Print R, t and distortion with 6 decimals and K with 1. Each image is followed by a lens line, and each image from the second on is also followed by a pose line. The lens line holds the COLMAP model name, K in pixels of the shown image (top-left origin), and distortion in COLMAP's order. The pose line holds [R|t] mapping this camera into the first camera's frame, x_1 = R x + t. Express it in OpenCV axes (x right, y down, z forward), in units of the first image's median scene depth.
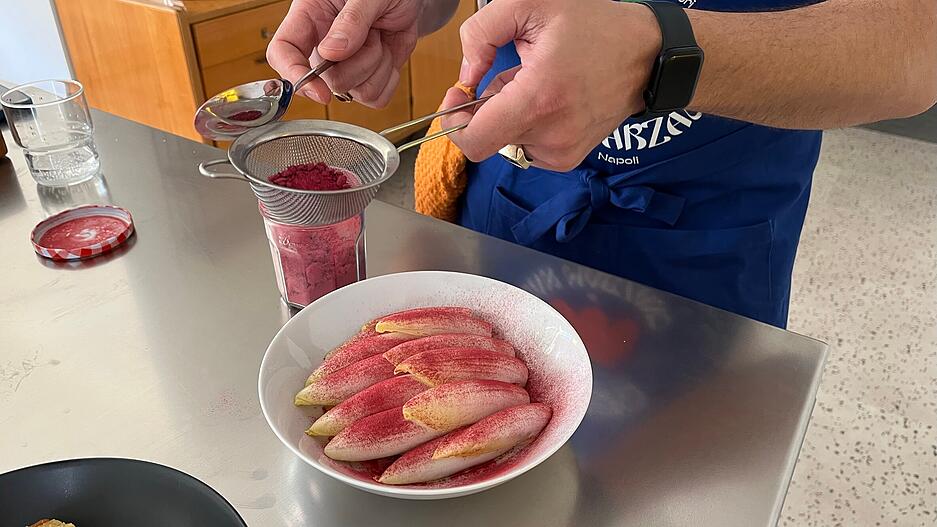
lens RADIAL K [[705.0, 0, 465.3], [0, 705.0, 265.4], [0, 0, 1]] dist [-0.002394, -0.003781]
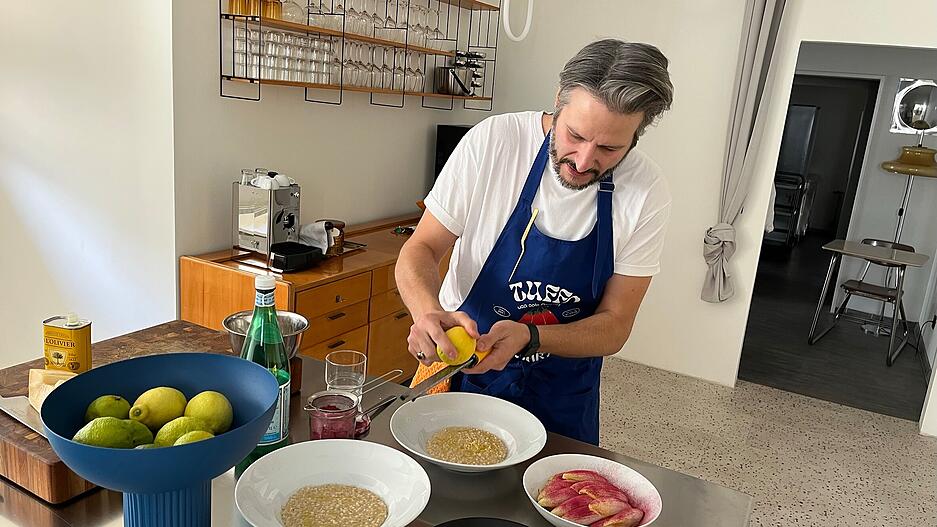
lens RADIAL K [[705.0, 0, 466.4], [0, 705.0, 260.8], [0, 0, 1]] dist [-0.002394, -0.003781]
pose [[0.993702, 0.060275, 0.094463, -0.191201], [-0.025388, 0.942187, -0.334125, 0.055196], [-0.109142, 0.329622, 0.937783, -0.369289]]
